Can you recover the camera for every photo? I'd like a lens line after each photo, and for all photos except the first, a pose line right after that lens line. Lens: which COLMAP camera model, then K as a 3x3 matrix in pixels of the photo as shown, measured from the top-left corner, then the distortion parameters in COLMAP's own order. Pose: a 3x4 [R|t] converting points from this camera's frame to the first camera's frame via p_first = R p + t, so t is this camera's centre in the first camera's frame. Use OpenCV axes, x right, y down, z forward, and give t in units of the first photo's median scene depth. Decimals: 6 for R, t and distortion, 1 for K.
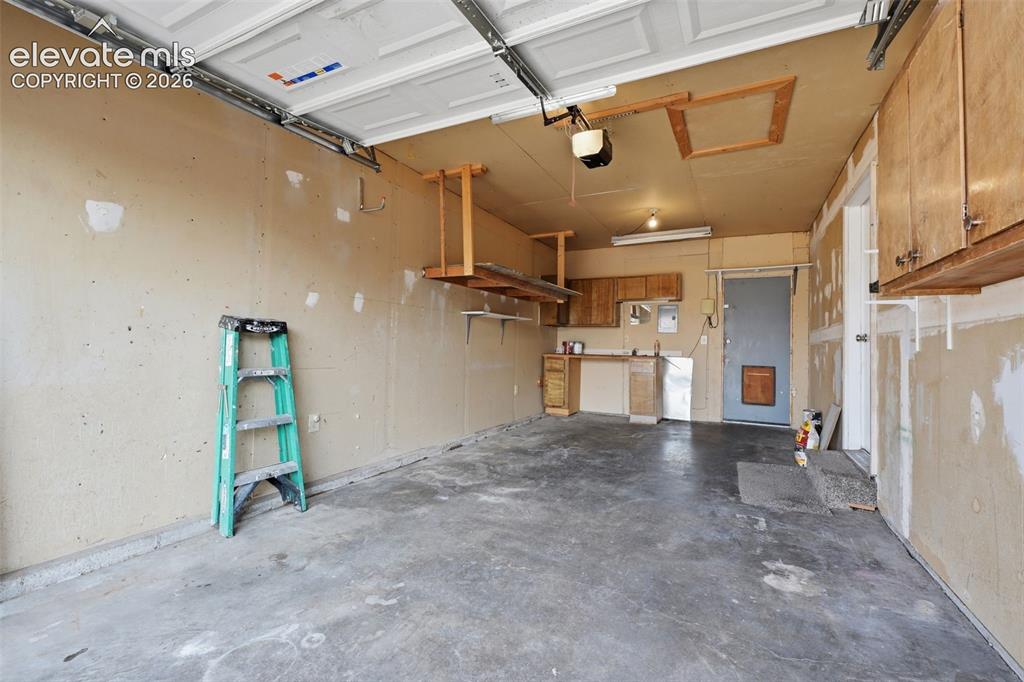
lens RADIAL K [[431.4, 0, 505.6], [0, 431.4, 342.7], [0, 0, 1]] dist [-0.001377, -0.000091]
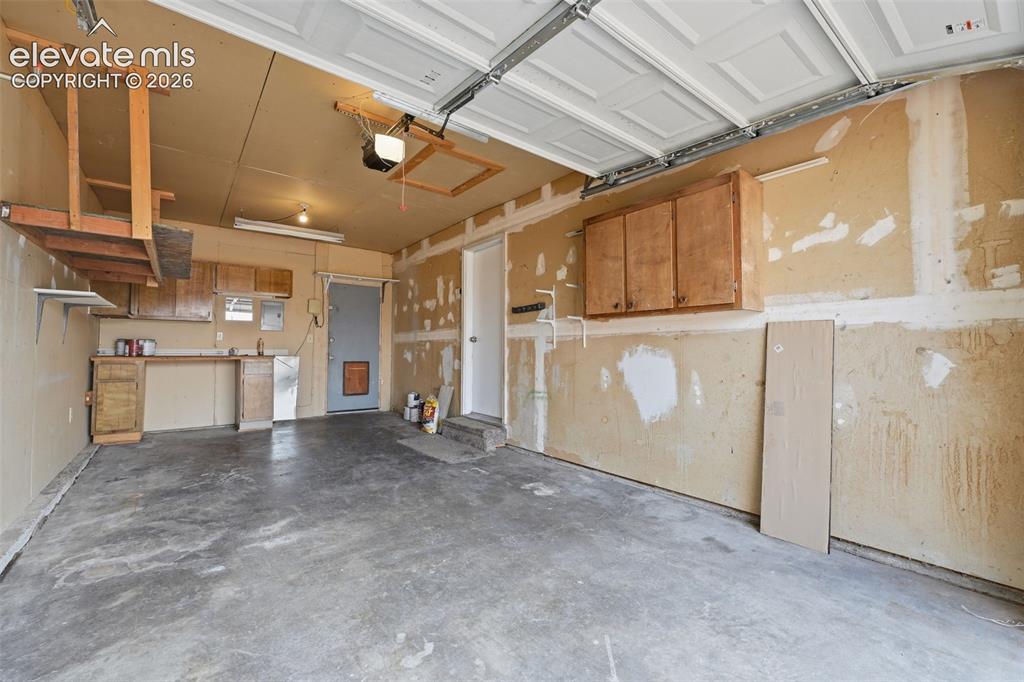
lens RADIAL K [[431.4, 0, 505.6], [0, 431.4, 342.7], [0, 0, 1]] dist [-0.001377, -0.000091]
pose [[0.415190, -0.001496, 0.909733, -0.574196], [-0.006297, 0.999970, 0.004518, -0.007776], [-0.909713, -0.007604, 0.415168, 0.295297]]
